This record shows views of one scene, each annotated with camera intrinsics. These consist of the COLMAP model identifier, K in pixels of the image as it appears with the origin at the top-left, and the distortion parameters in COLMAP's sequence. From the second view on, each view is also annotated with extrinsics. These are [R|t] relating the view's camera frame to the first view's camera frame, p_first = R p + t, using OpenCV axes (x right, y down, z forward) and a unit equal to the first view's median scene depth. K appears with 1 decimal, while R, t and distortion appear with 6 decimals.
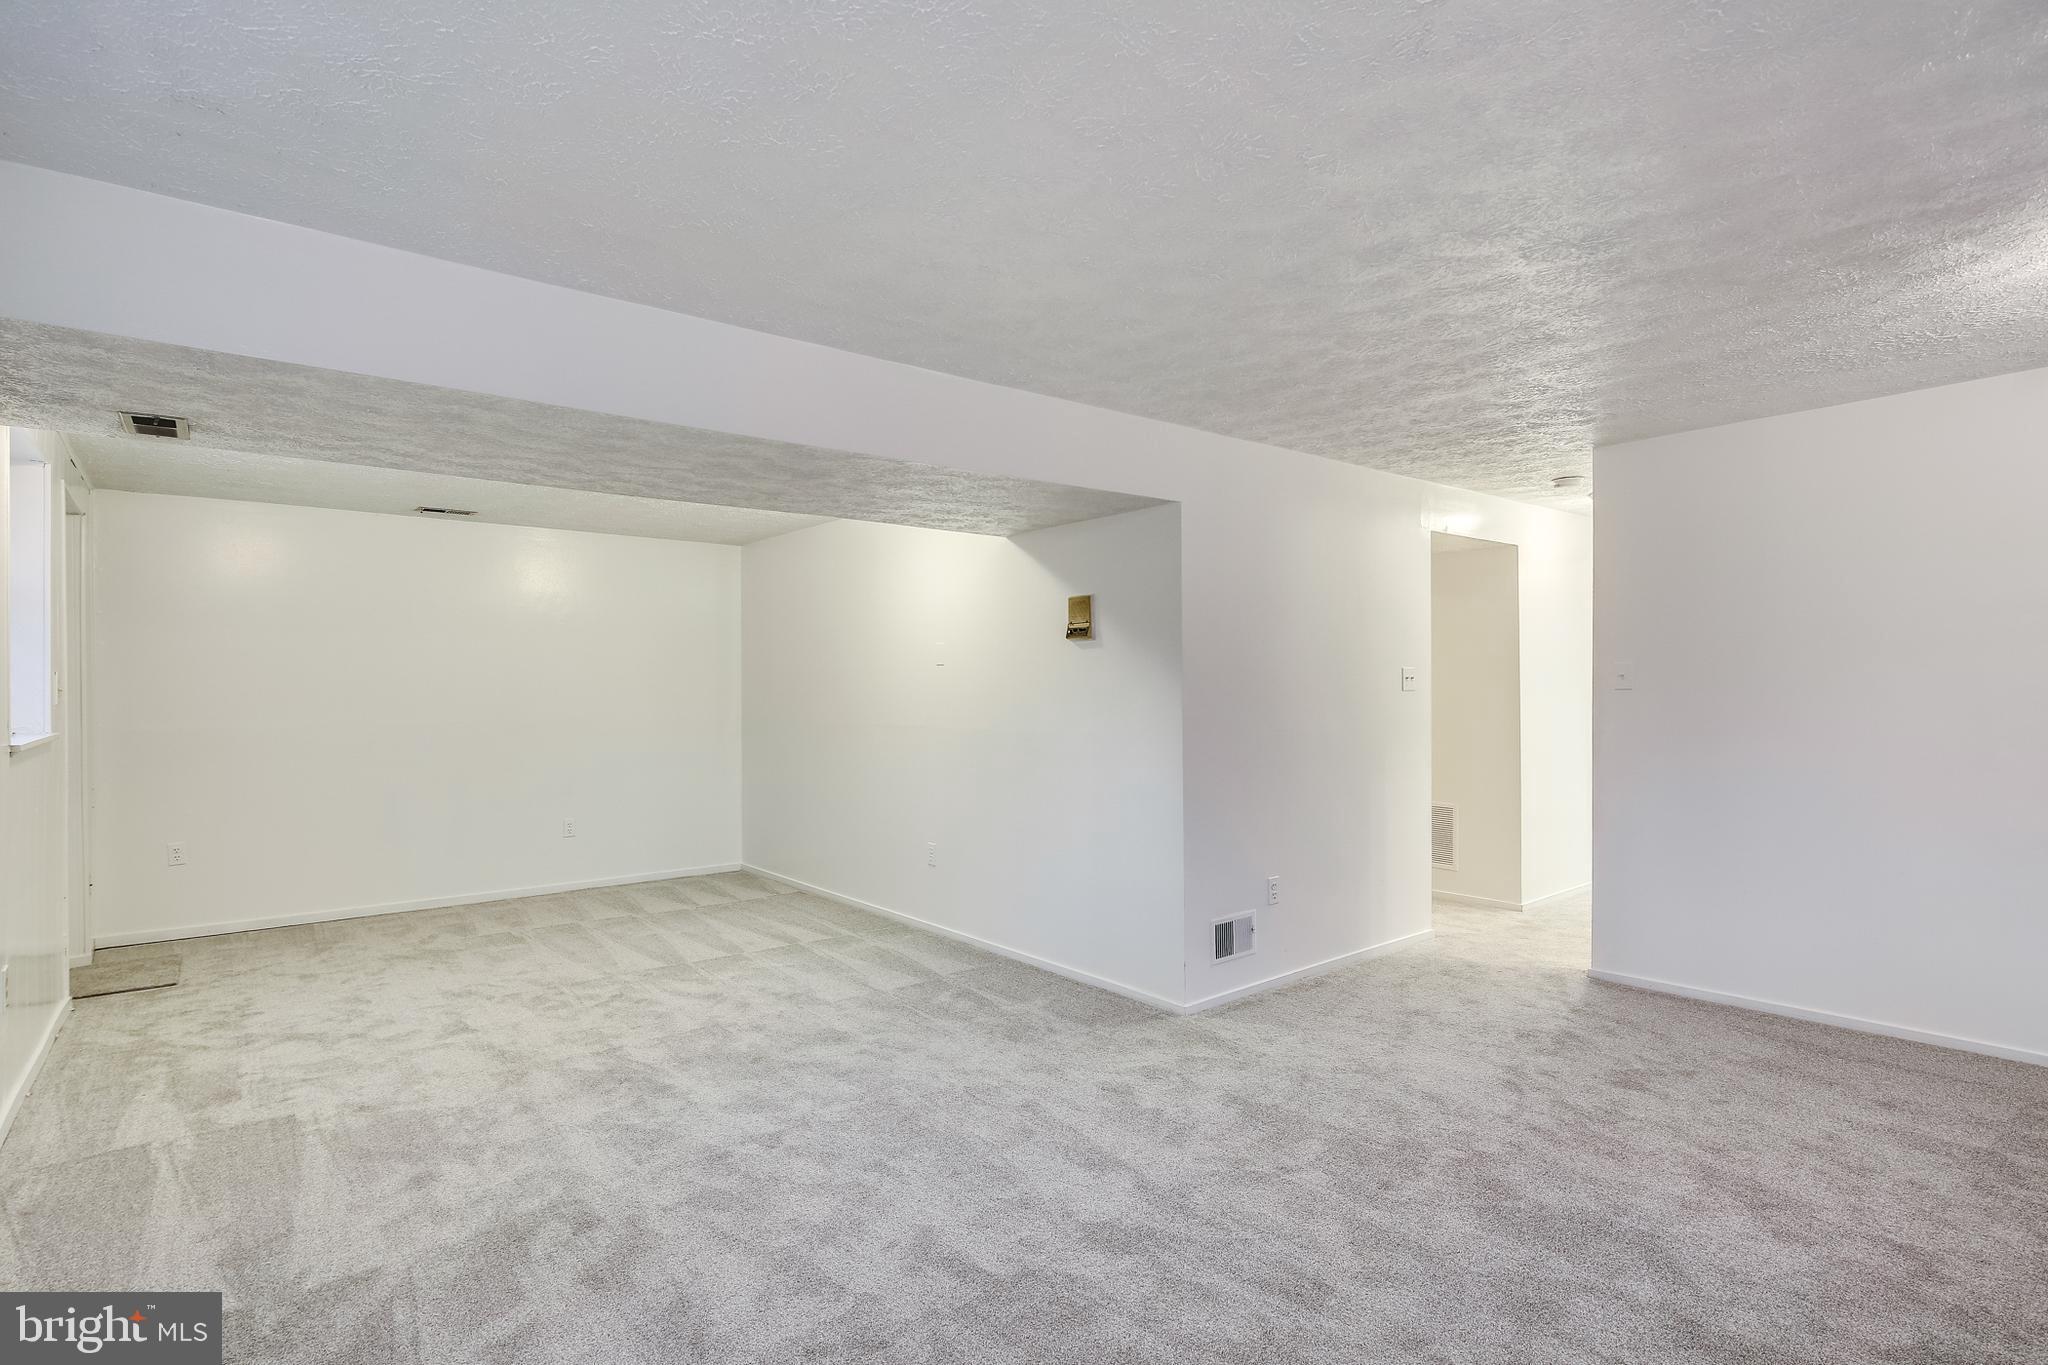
lens RADIAL K [[1000.1, 0, 1017.2], [0, 1000.1, 706.6], [0, 0, 1]] dist [0.000611, 0.000045]
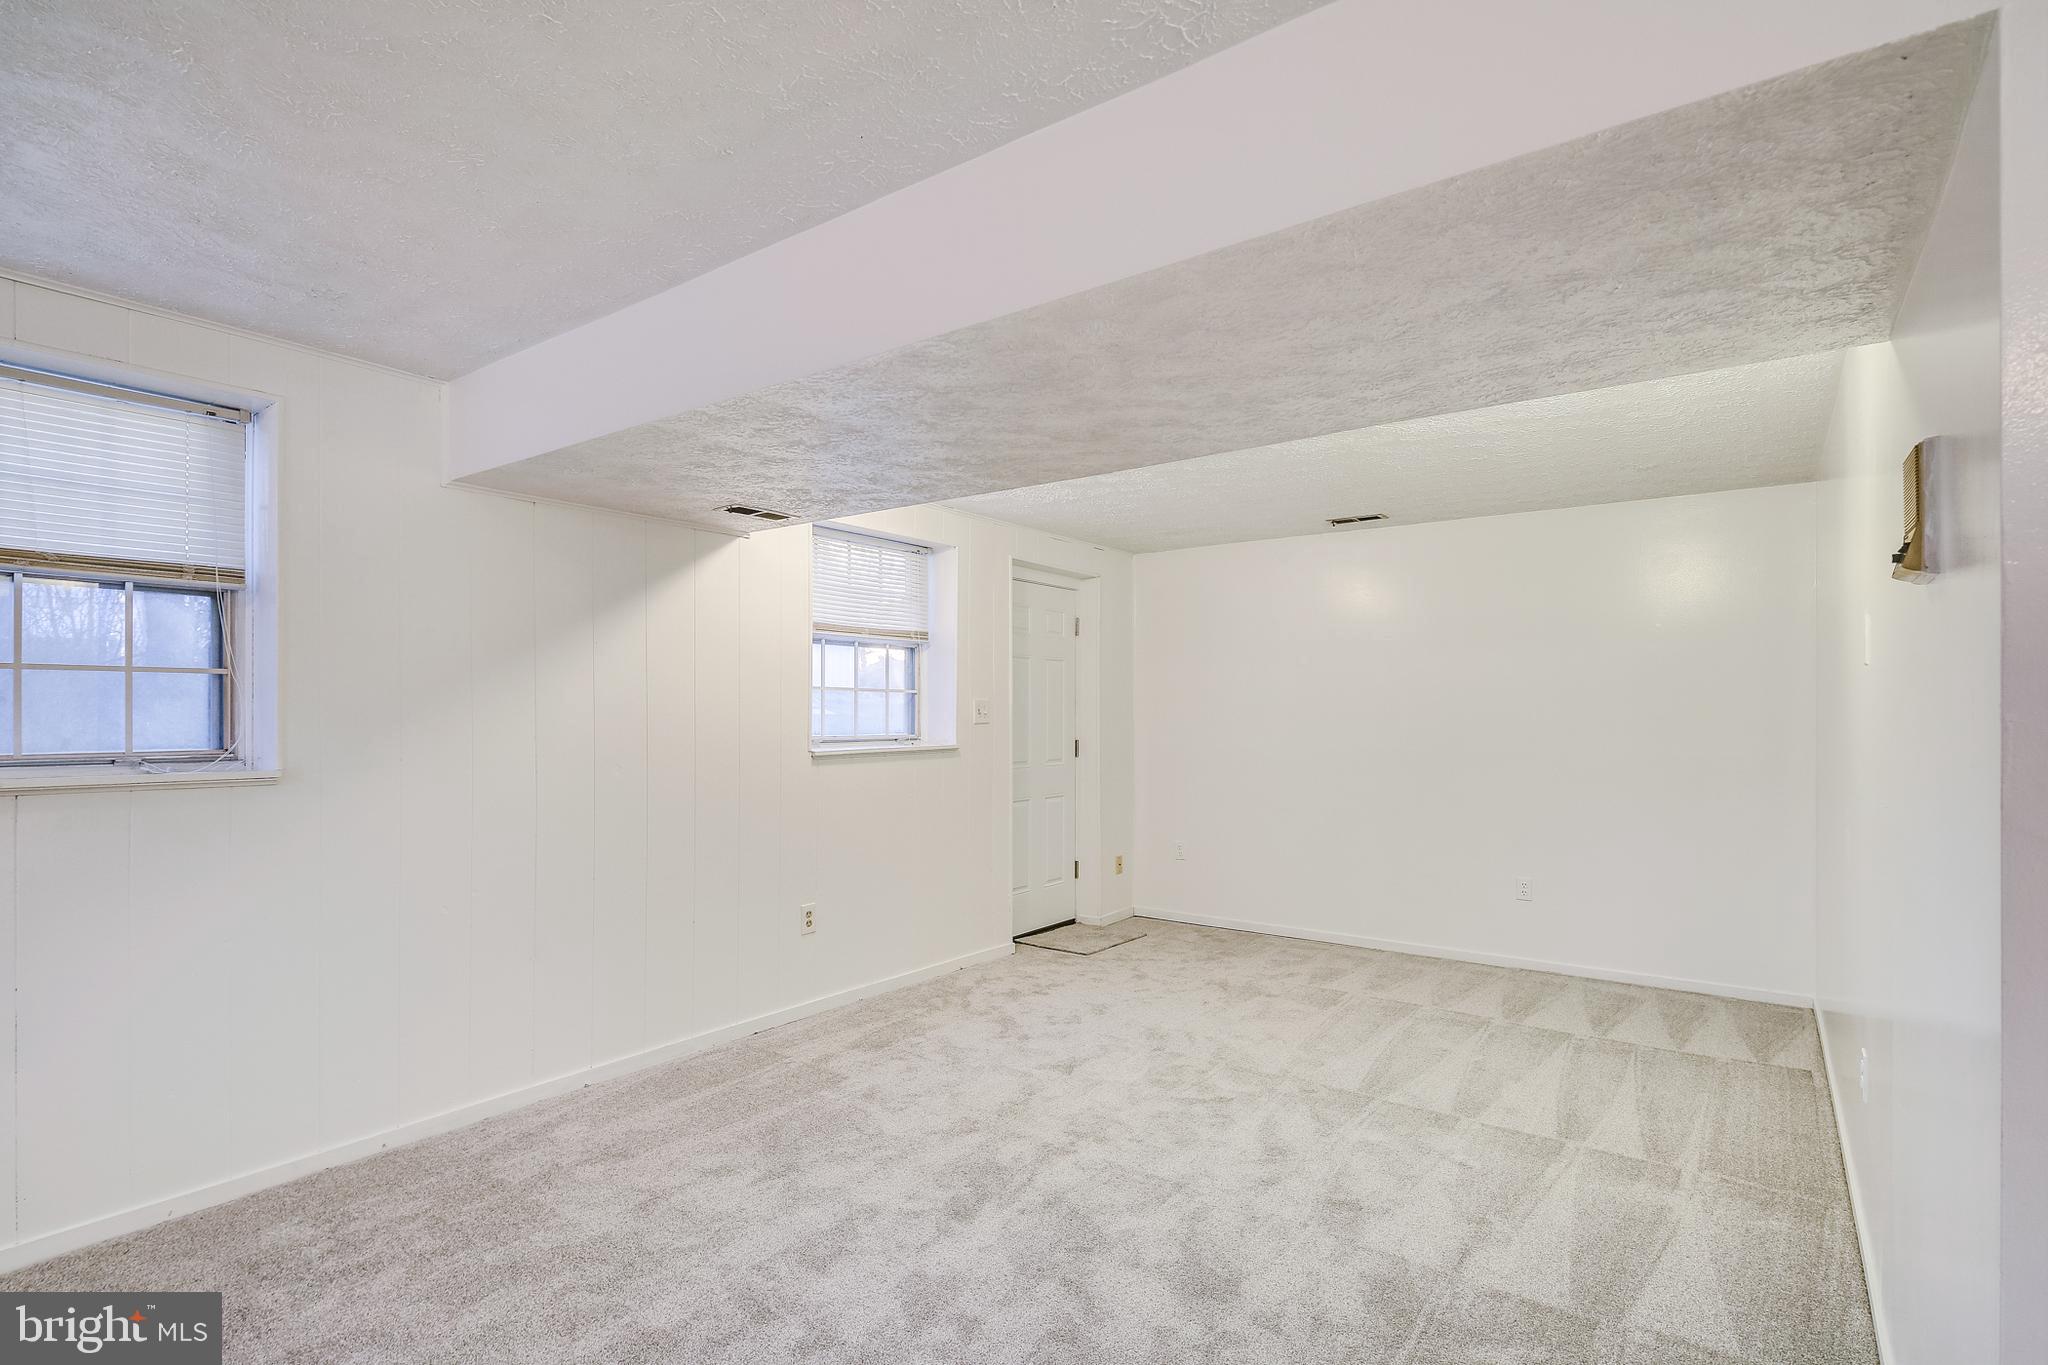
lens RADIAL K [[1000.1, 0, 1017.2], [0, 1000.1, 706.6], [0, 0, 1]] dist [0.000611, 0.000045]
pose [[0.270245, -0.002415, -0.962789, 0.355623], [-0.021996, 0.999720, -0.008682, -0.011897], [0.962540, 0.023524, 0.270116, 0.697477]]
